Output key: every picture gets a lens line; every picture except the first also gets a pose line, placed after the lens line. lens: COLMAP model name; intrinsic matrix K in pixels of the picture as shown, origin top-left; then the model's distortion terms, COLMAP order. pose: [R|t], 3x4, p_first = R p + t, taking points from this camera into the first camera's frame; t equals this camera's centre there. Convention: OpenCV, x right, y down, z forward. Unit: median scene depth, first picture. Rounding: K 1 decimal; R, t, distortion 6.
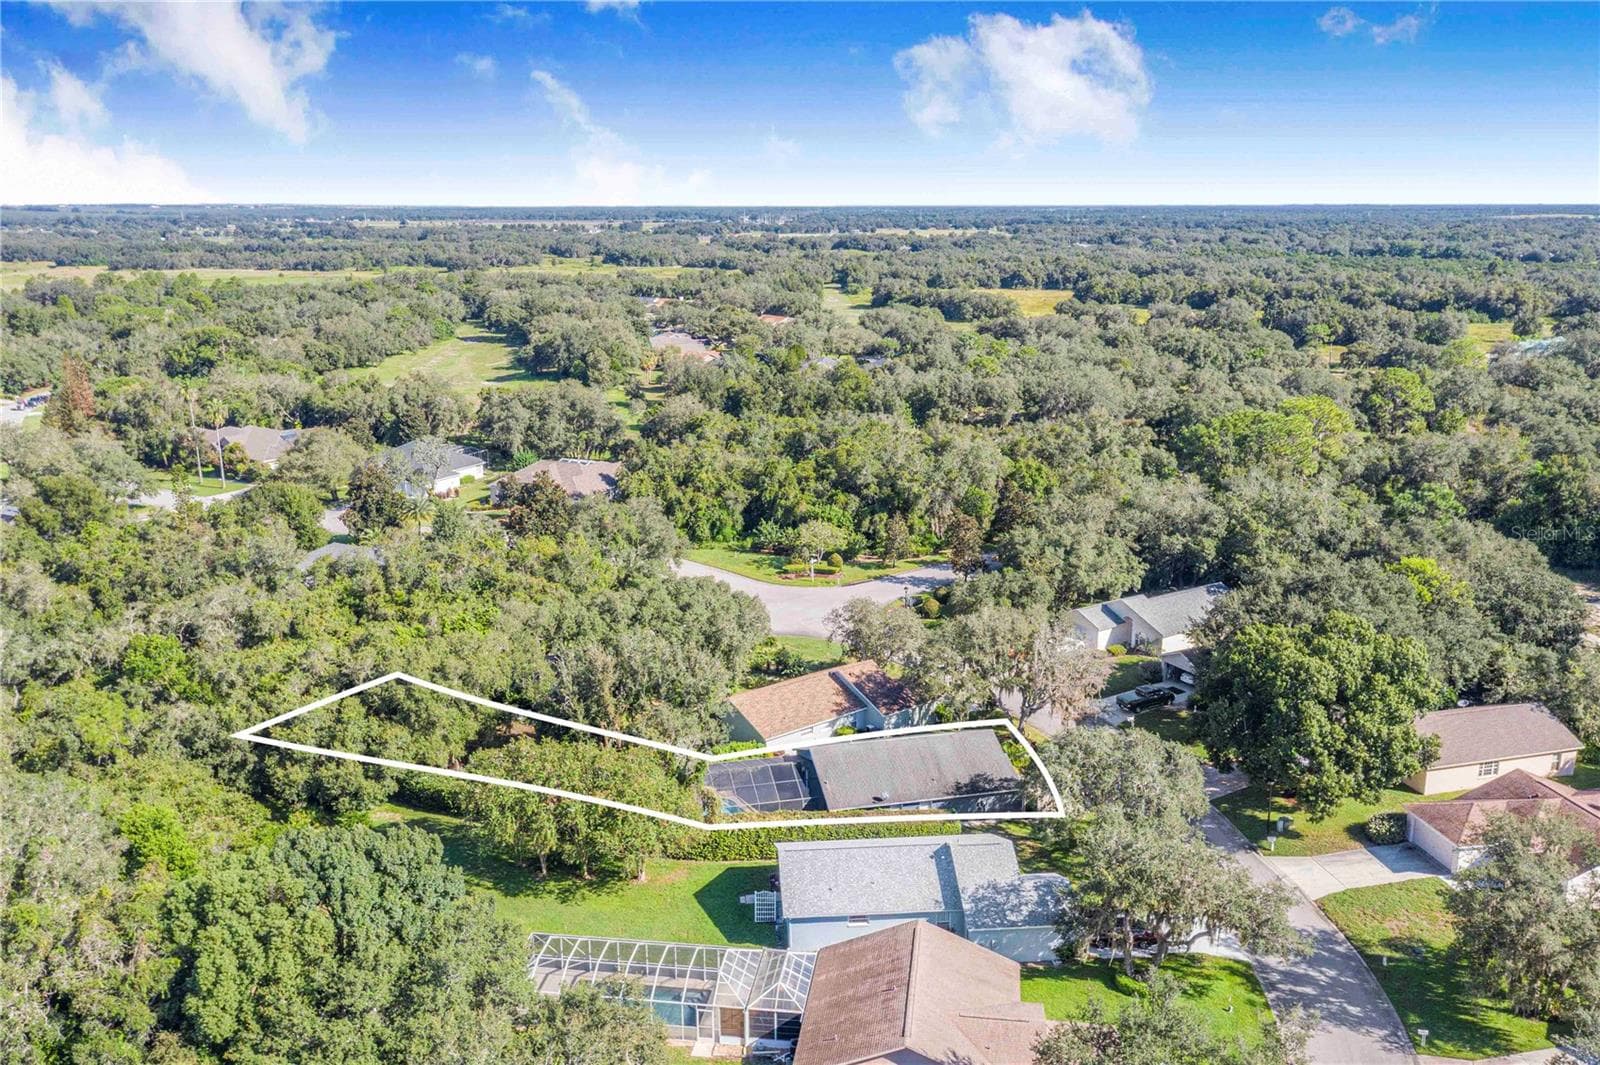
lens RADIAL K [[1261.3, 0, 800.0], [0, 1261.3, 532.5], [0, 0, 1]] dist [-0.002351, 0.007990]
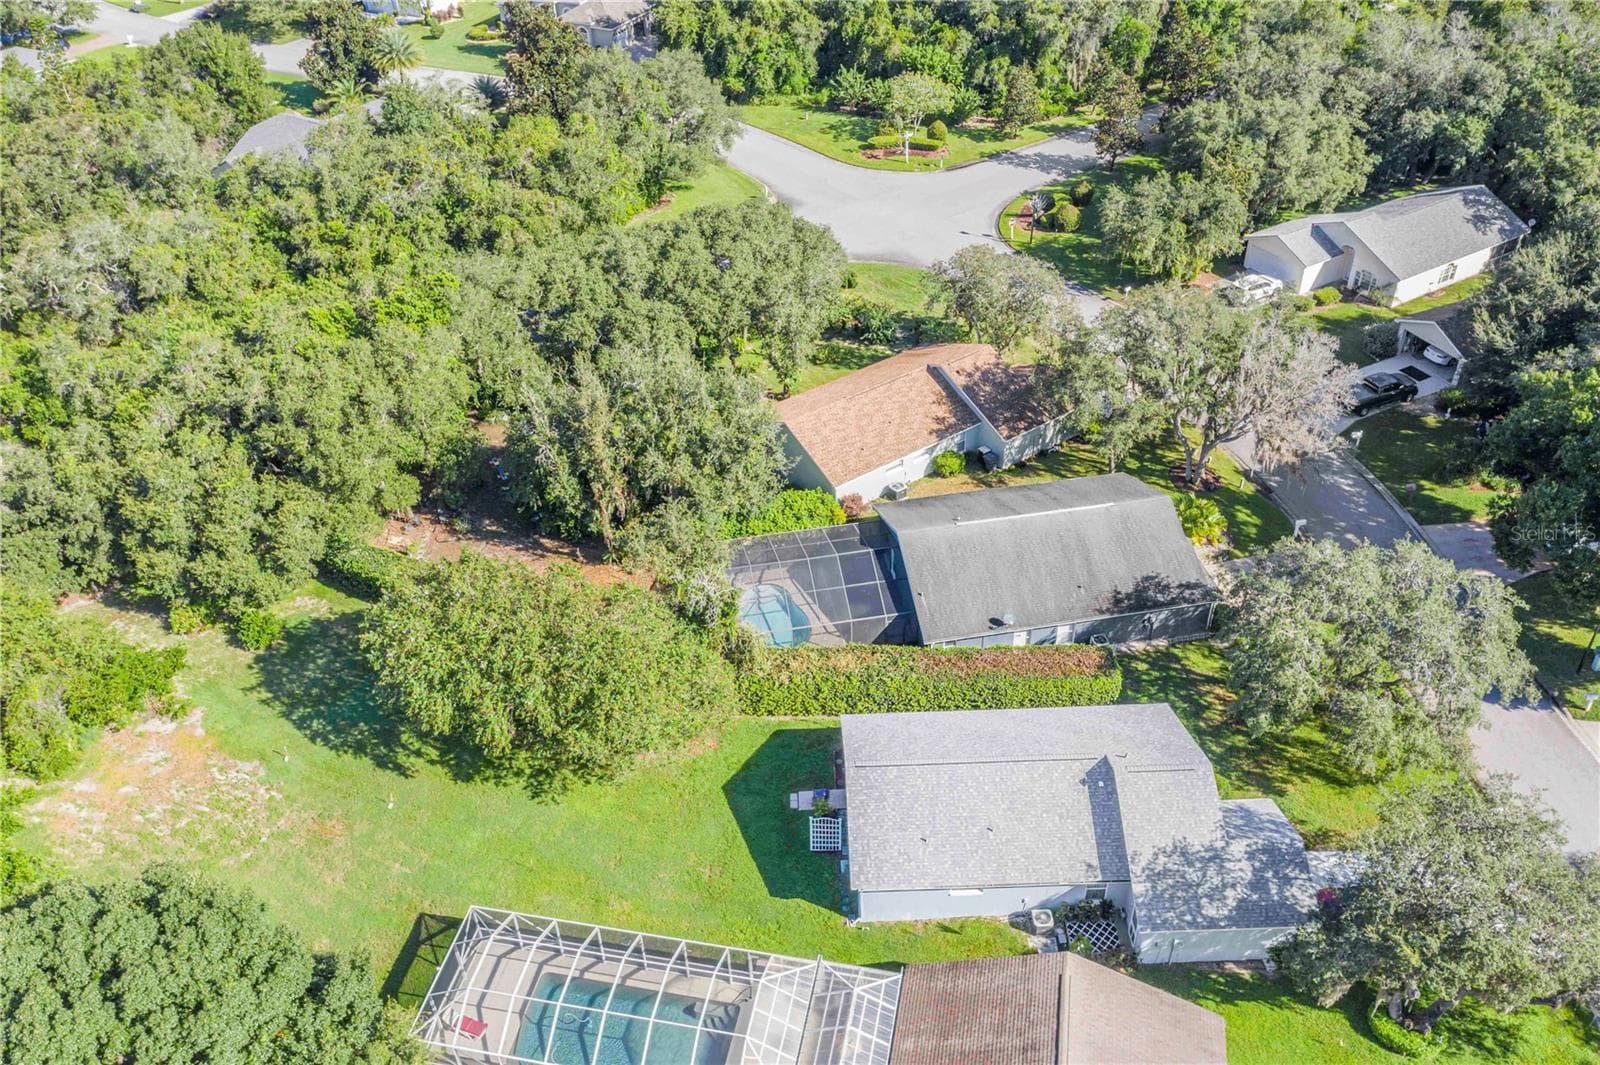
lens RADIAL K [[1261.3, 0, 800.0], [0, 1261.3, 532.5], [0, 0, 1]] dist [-0.002351, 0.007990]
pose [[0.997683, 0.019737, -0.065108, -0.000344], [0.007375, 0.919975, 0.391907, -0.060877], [0.067633, -0.391479, 0.917698, 0.239929]]
